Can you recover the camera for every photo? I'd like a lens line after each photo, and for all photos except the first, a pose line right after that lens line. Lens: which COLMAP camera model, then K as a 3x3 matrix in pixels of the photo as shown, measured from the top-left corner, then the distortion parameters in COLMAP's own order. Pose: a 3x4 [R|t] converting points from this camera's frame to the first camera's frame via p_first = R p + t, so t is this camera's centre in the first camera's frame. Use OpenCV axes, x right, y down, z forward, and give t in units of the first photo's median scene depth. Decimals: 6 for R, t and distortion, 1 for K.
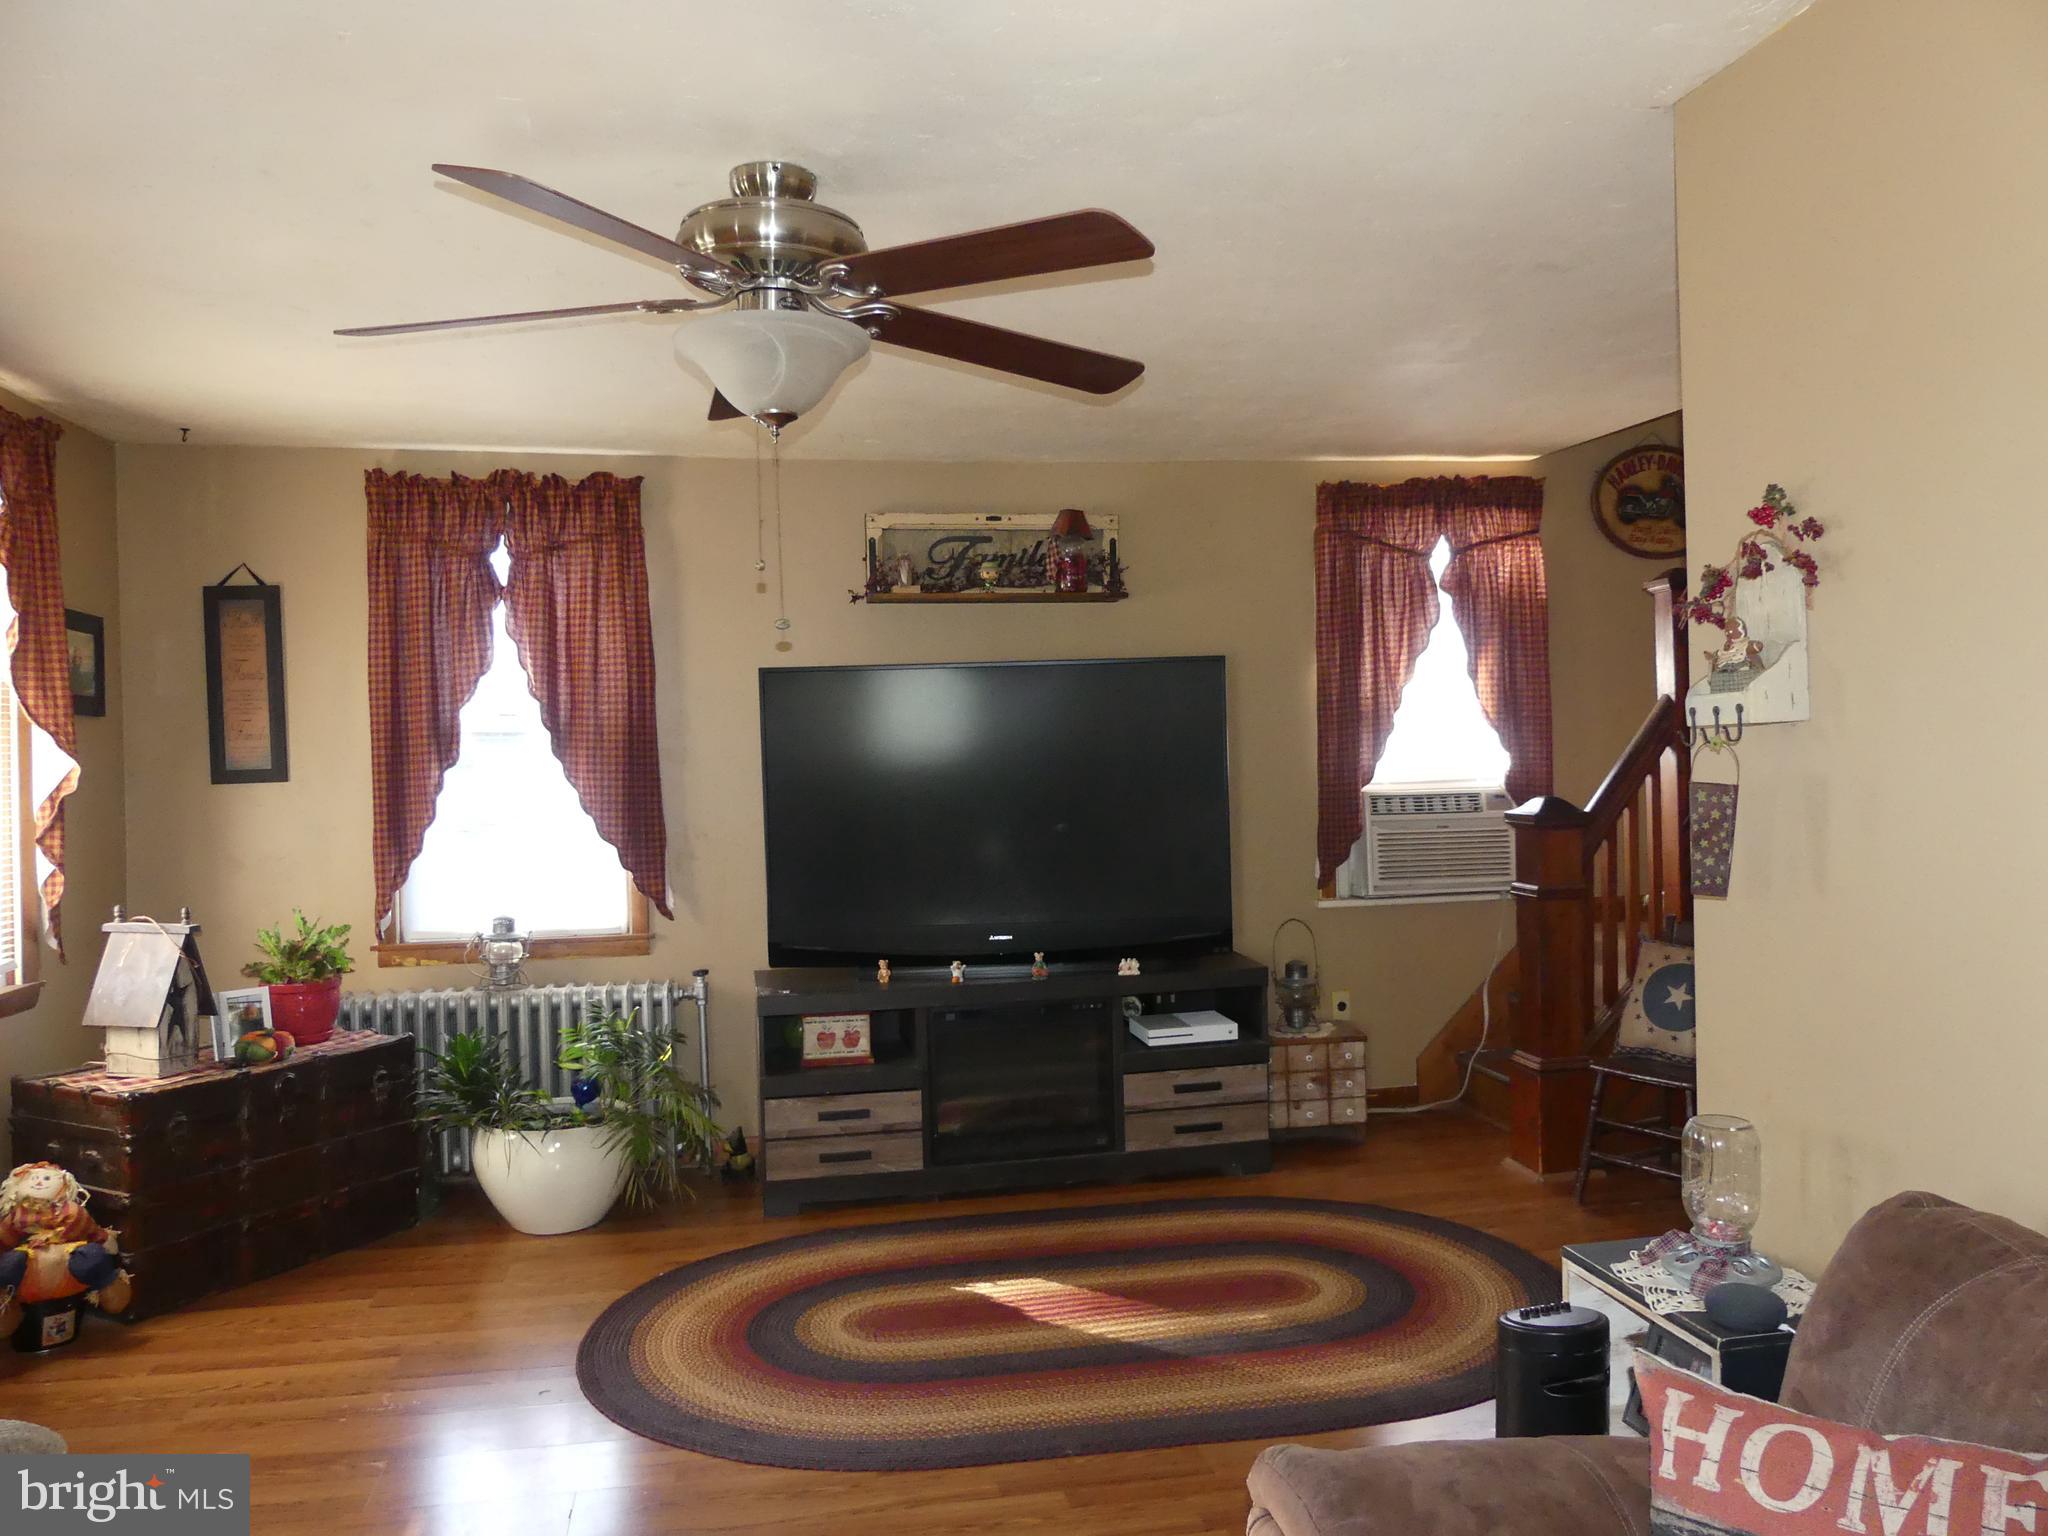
lens RADIAL K [[1502.4, 0, 1024.0], [0, 1502.4, 768.0], [0, 0, 1]] dist [-0.019357, 0.001704]
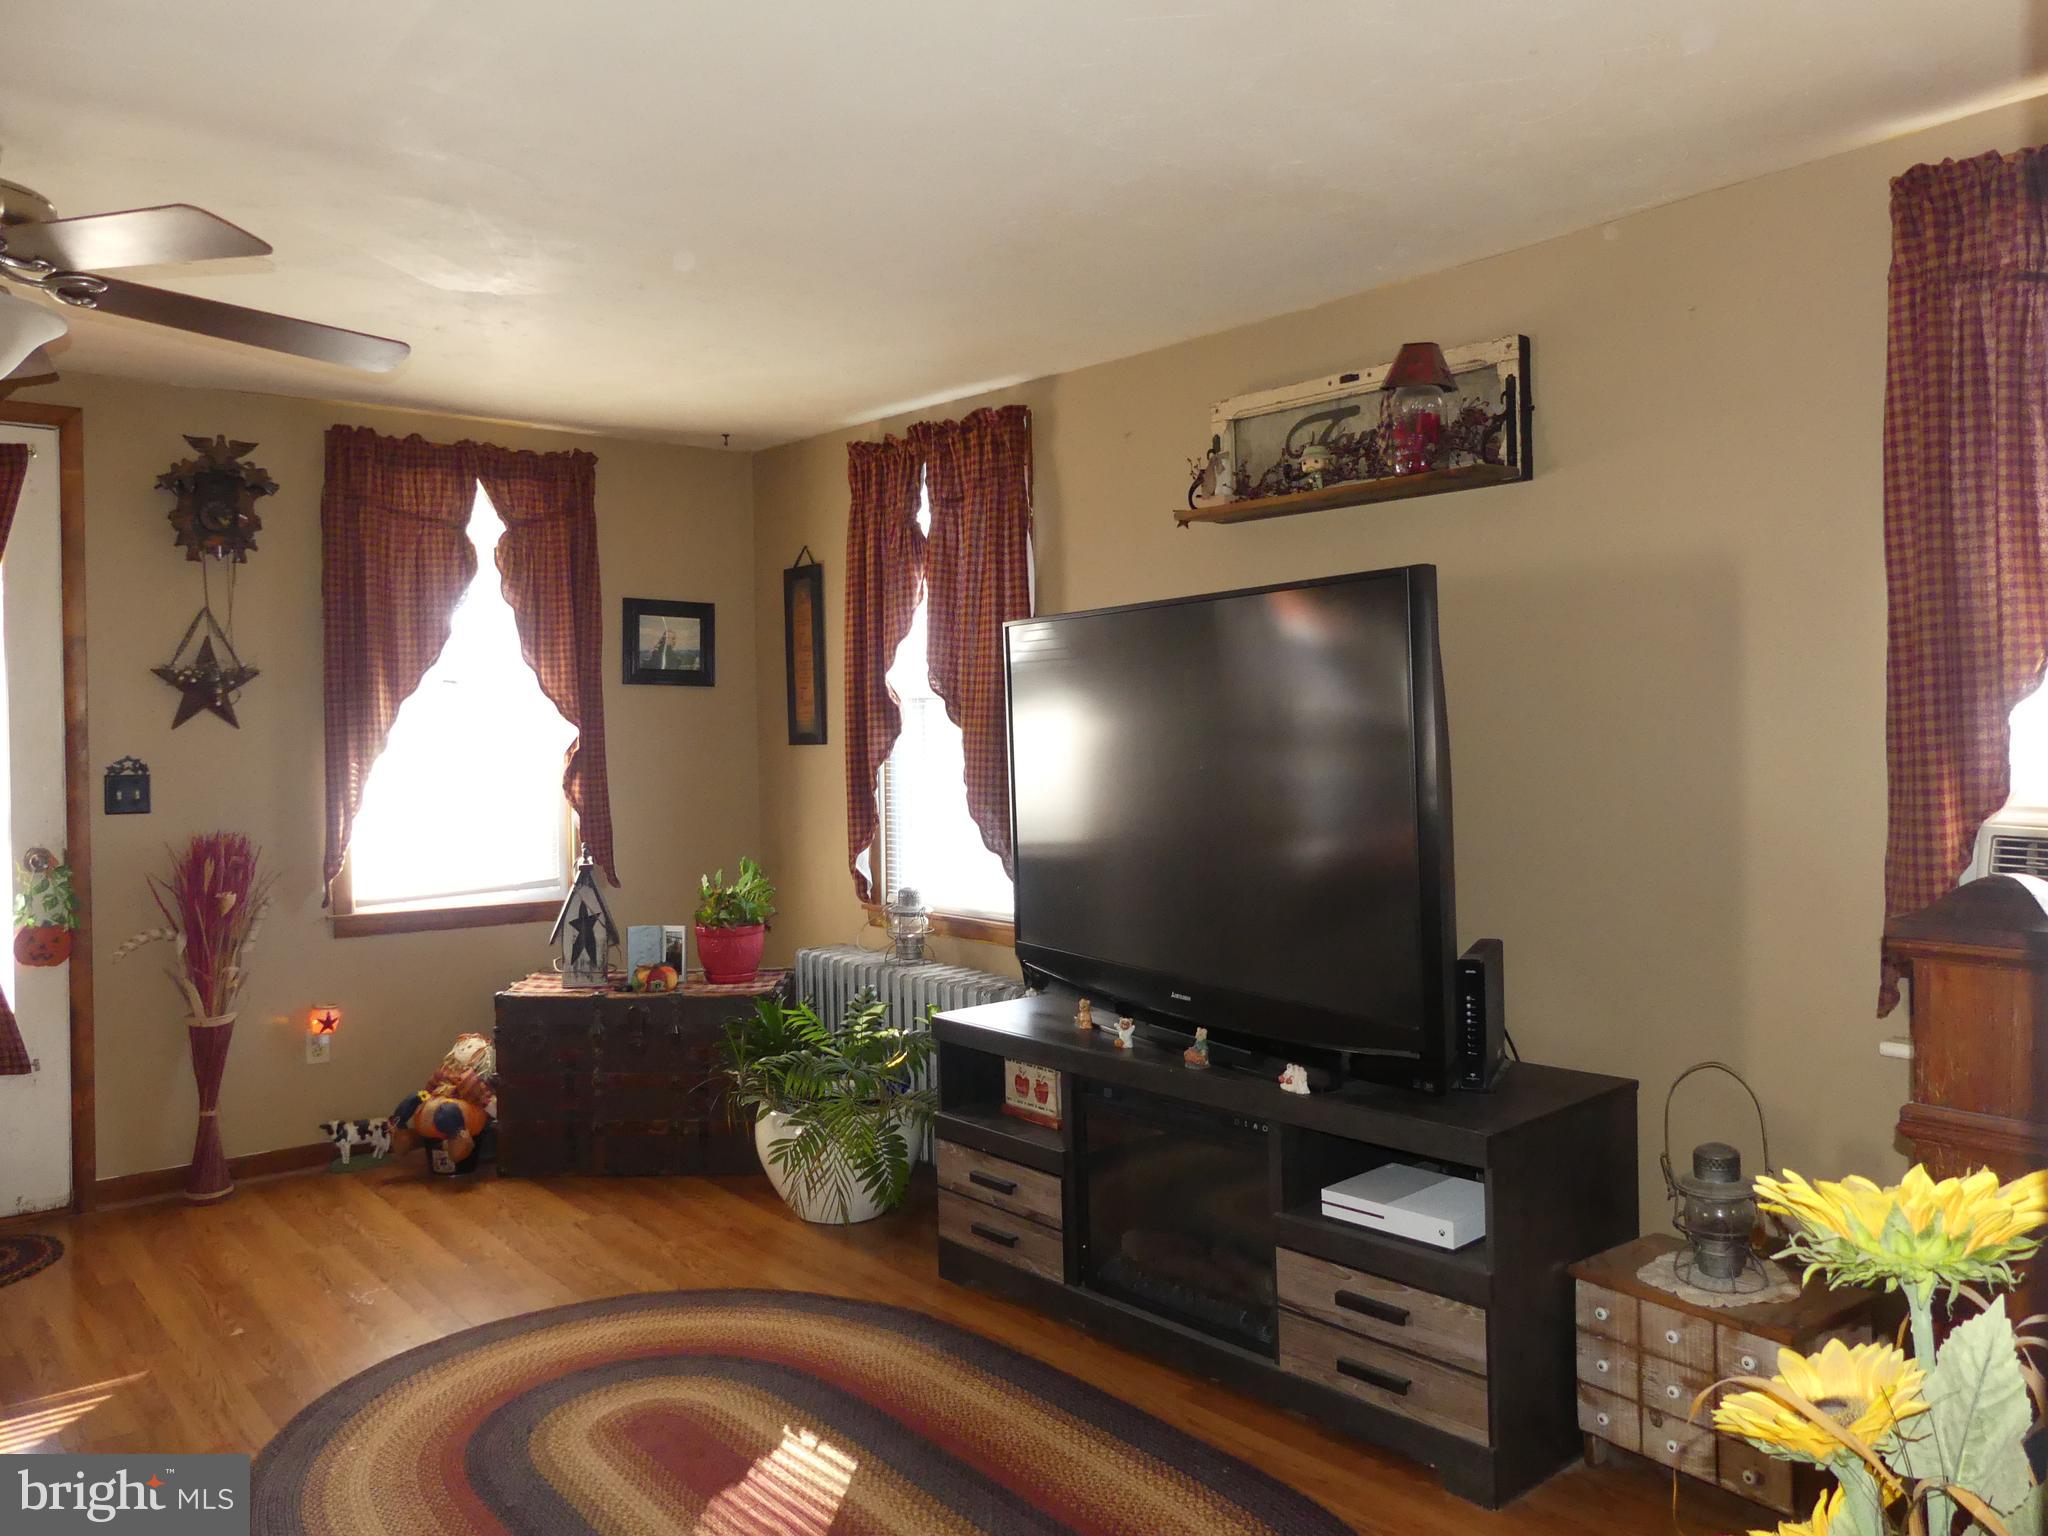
lens RADIAL K [[1523.6, 0, 1028.5], [0, 1523.6, 757.3], [0, 0, 1]] dist [-0.035189, 0.001268]
pose [[0.495488, 0.034690, -0.867922, 0.555741], [-0.011093, 0.999373, 0.033611, -0.020117], [0.868544, -0.007026, 0.495562, 0.594589]]
